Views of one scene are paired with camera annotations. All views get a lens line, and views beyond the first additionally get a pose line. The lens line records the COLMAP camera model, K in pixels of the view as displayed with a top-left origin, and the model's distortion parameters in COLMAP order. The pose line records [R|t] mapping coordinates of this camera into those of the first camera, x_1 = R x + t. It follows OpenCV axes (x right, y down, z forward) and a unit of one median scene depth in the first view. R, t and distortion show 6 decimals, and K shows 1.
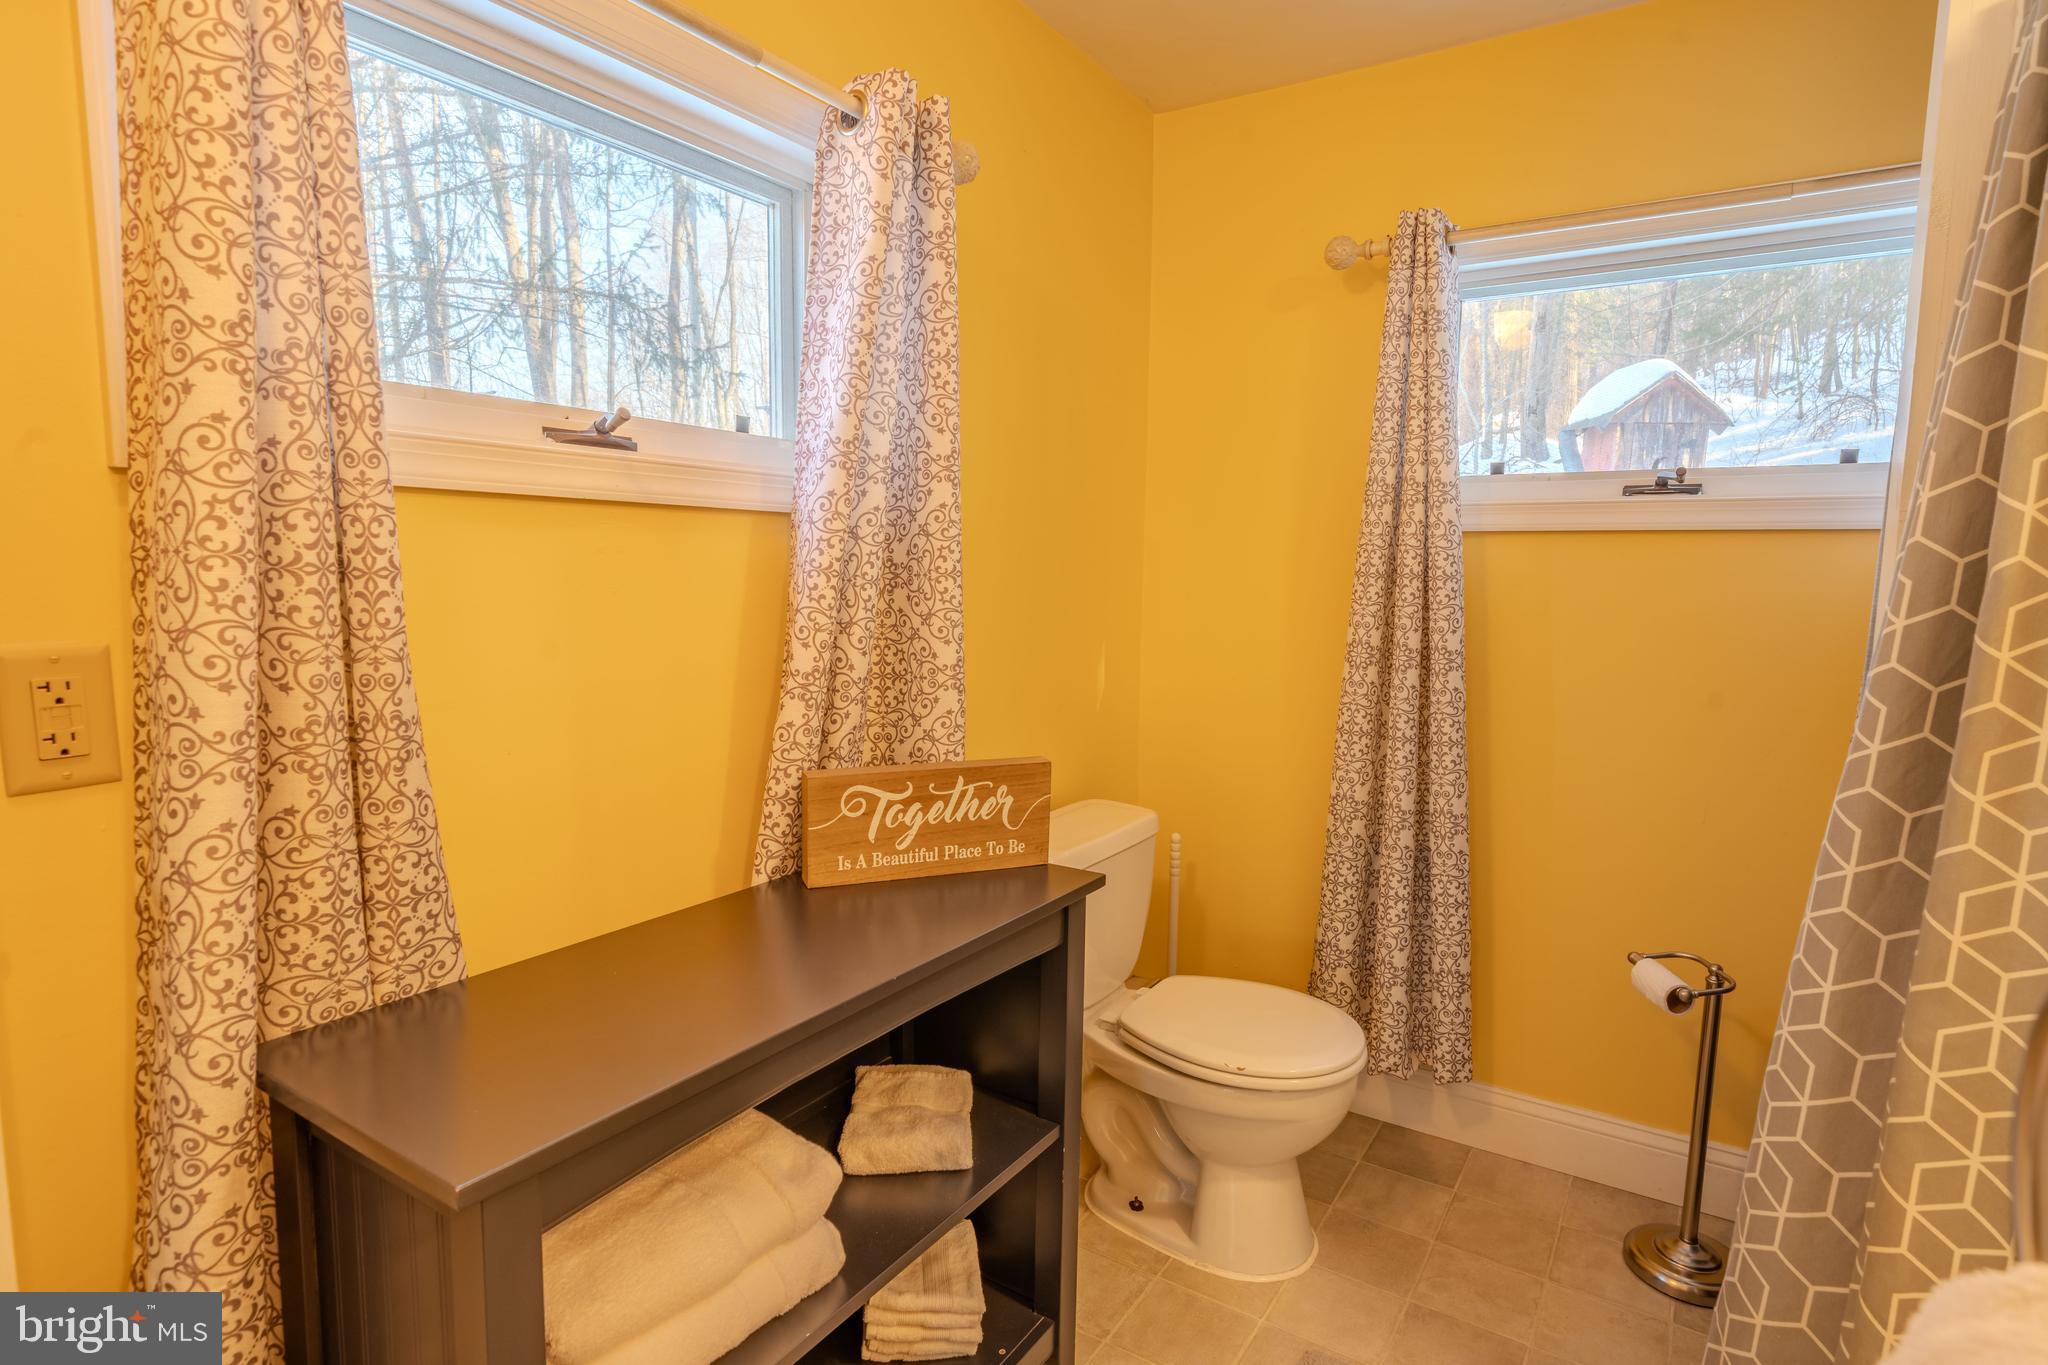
lens RADIAL K [[1067.5, 0, 1018.8], [0, 1067.5, 688.0], [0, 0, 1]] dist [0.000317, 0.000197]
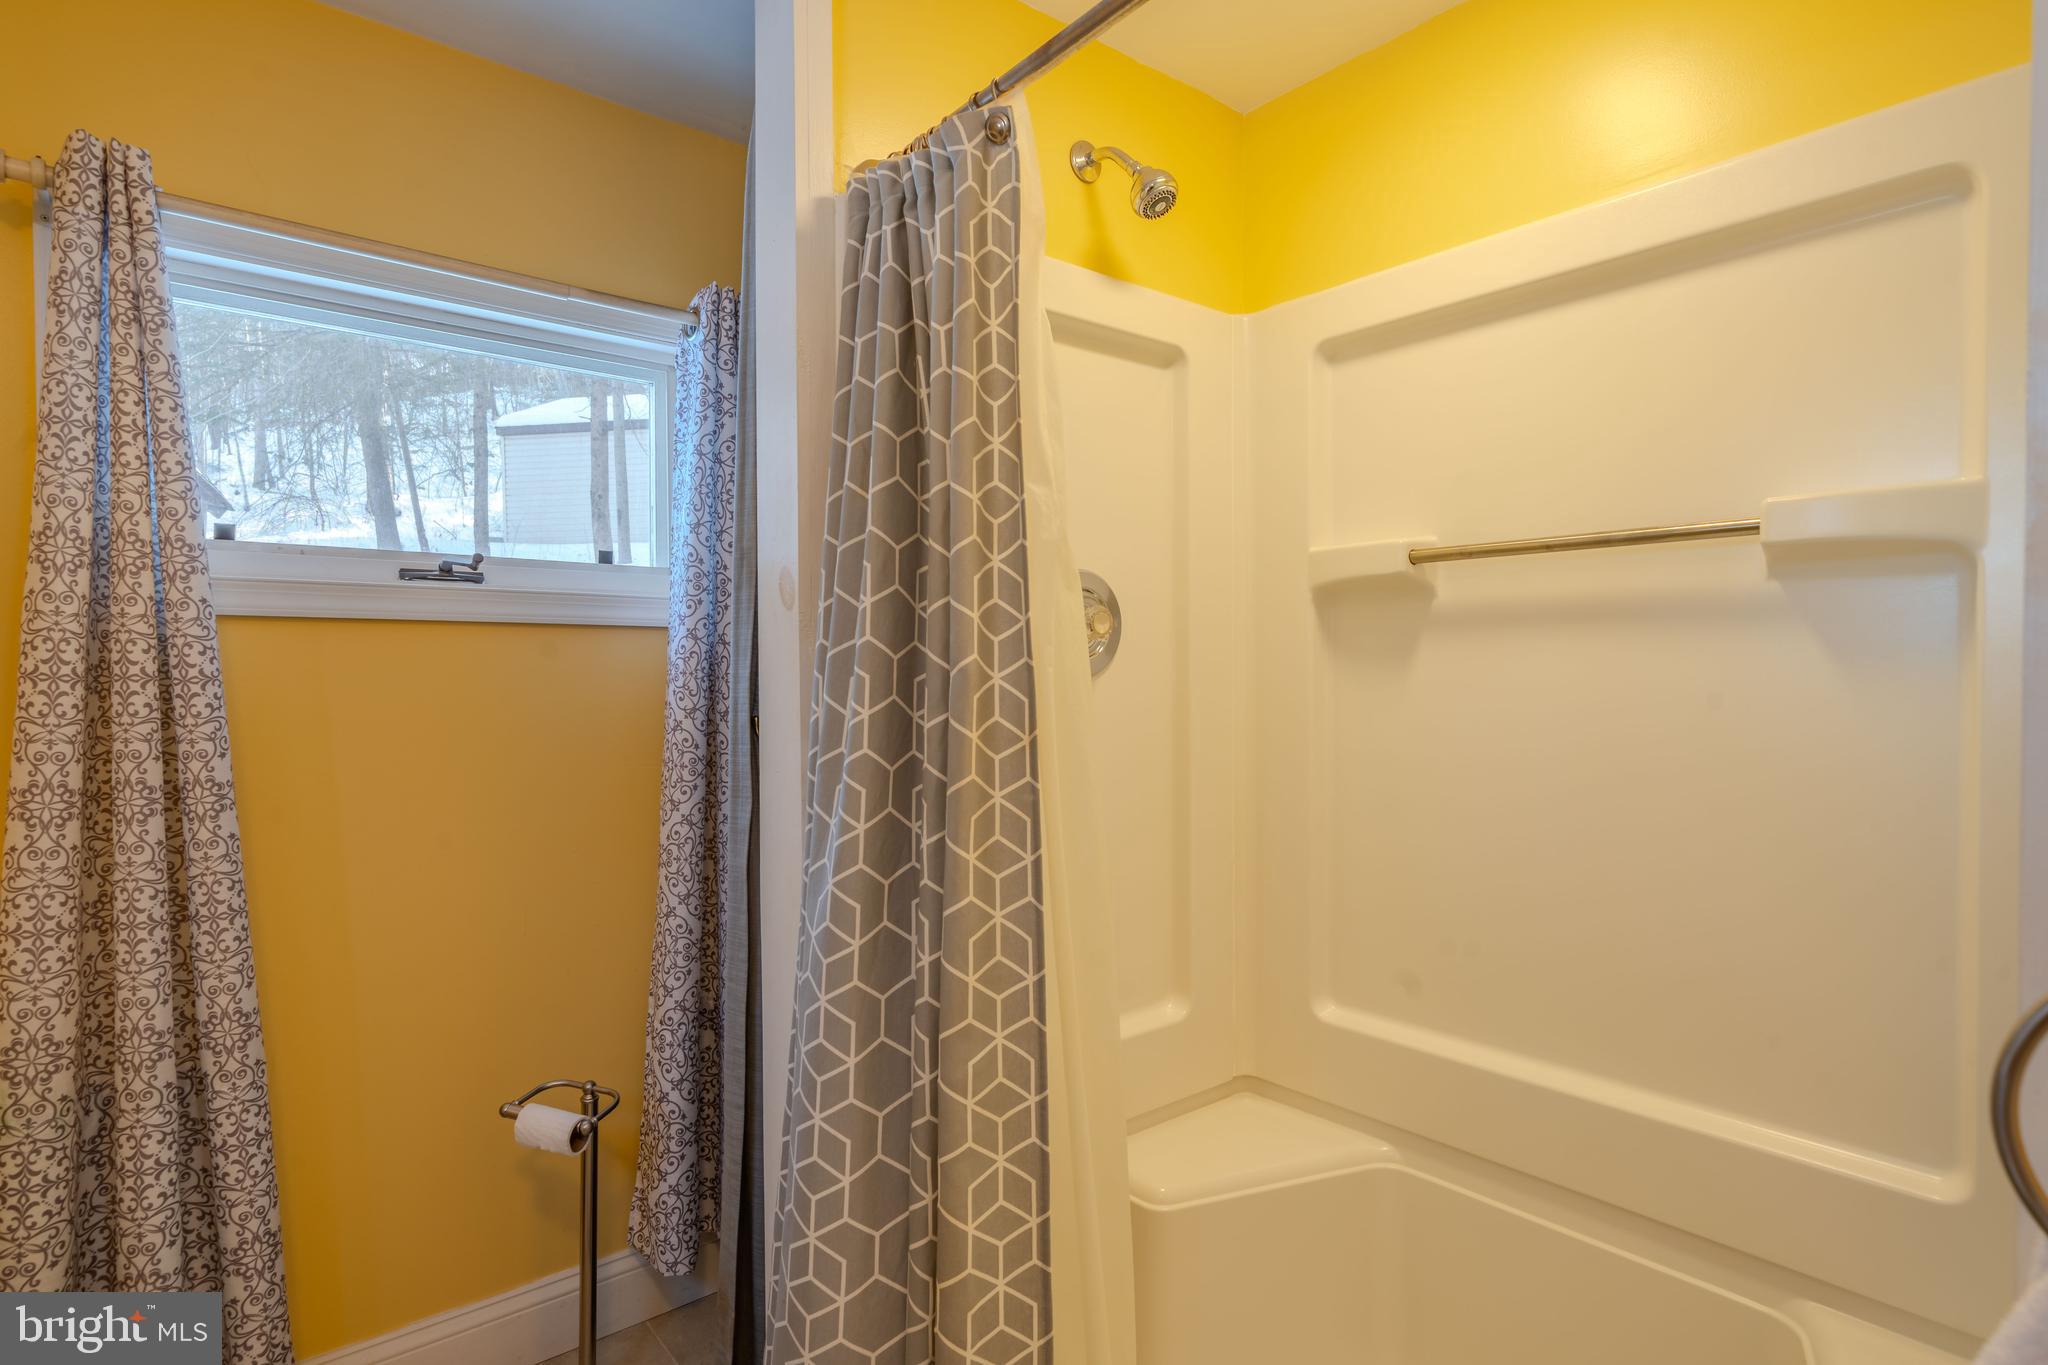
lens RADIAL K [[1067.5, 0, 1018.8], [0, 1067.5, 688.0], [0, 0, 1]] dist [0.000317, 0.000197]
pose [[0.300618, -0.030595, 0.953254, -0.120815], [0.110857, 0.993832, -0.003063, -0.041605], [-0.947280, 0.106596, 0.302155, 0.322876]]
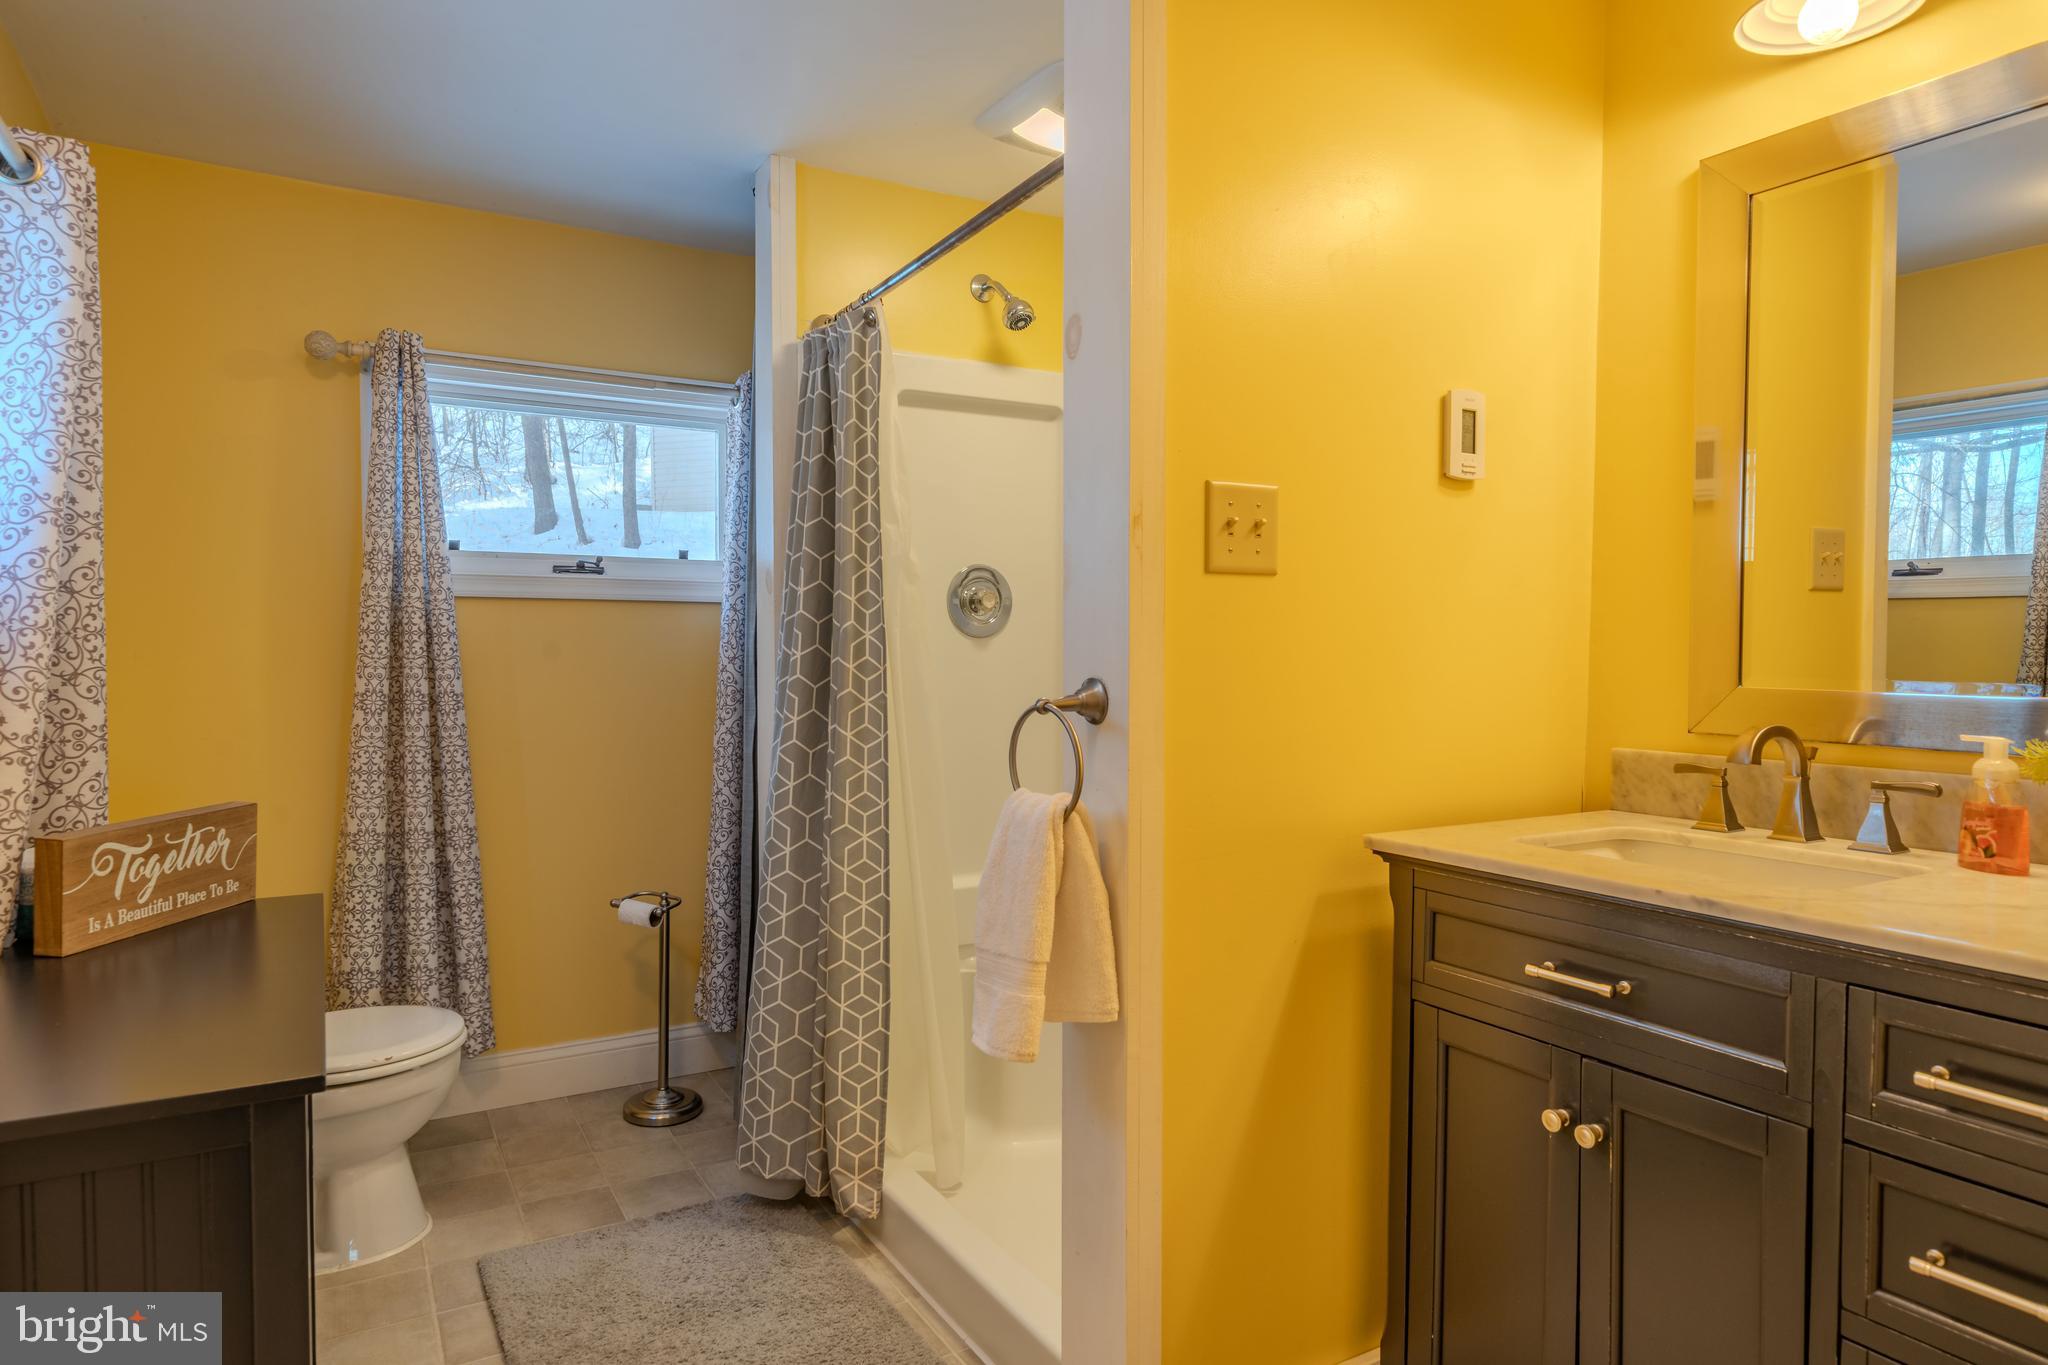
lens RADIAL K [[1215.0, 0, 1020.2], [0, 1215.0, 689.4], [0, 0, 1]] dist [-0.001195, 0.000269]
pose [[0.449072, -0.046400, 0.892290, -0.623803], [0.100238, 0.994963, 0.001291, 0.026326], [-0.887855, 0.088862, 0.451461, -0.228400]]
